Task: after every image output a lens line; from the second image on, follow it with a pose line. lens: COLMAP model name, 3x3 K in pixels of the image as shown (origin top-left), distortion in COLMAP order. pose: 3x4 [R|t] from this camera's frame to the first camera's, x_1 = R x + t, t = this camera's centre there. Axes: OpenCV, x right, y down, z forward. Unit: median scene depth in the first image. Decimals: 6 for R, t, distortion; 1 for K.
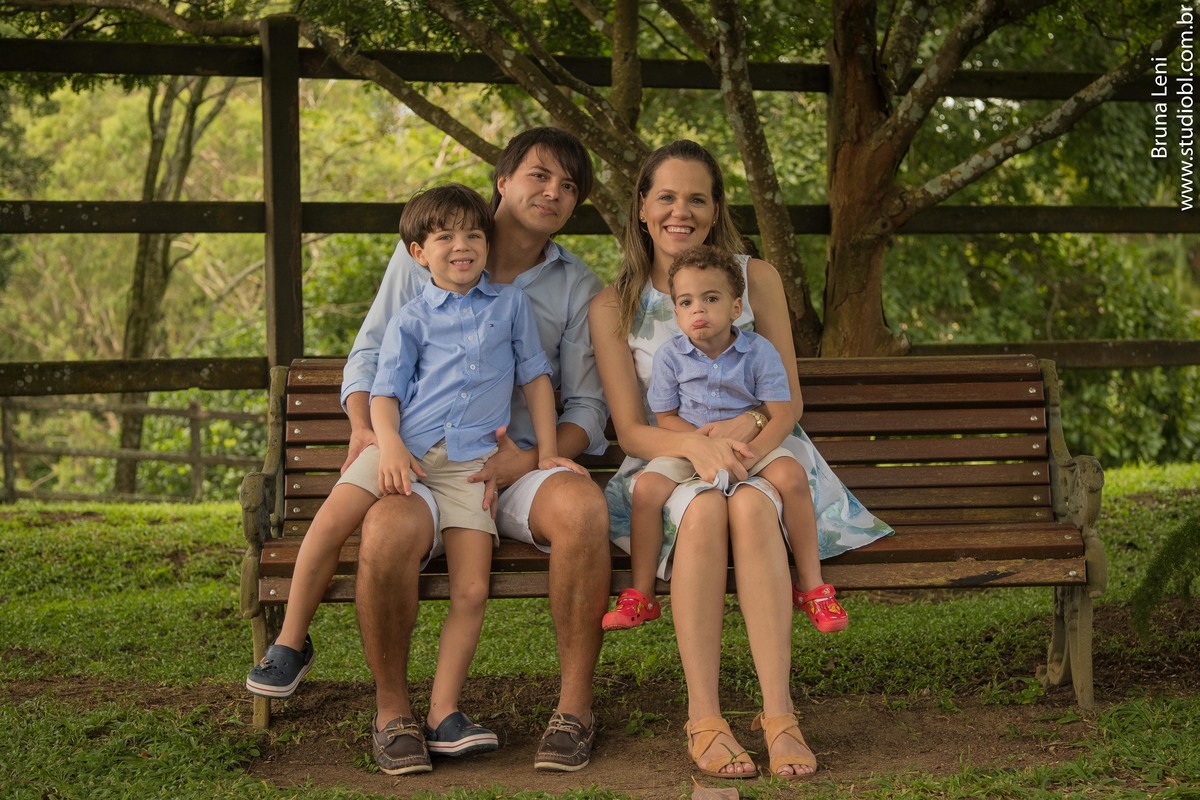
lens RADIAL K [[2581.5, 0, 600.0], [0, 2581.5, 400.0], [0, 0, 1]] dist [0.072792, -0.191072]
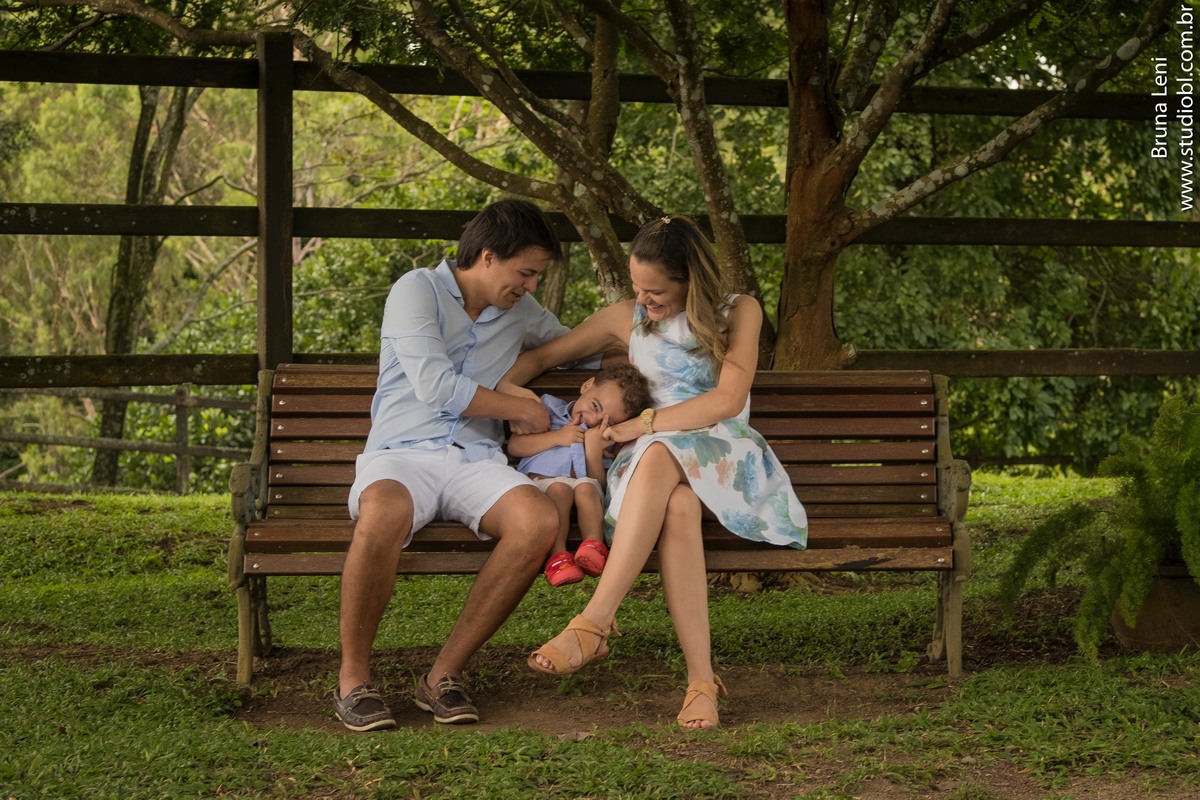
lens RADIAL K [[2859.9, 0, 664.6], [0, 2859.9, 343.9], [0, 0, 1]] dist [0.087546, -0.374032]
pose [[0.999792, 0.016759, 0.011660, 0.025217], [-0.016564, 0.999724, -0.016640, -0.004460], [-0.011936, 0.016444, 0.999794, -0.182209]]
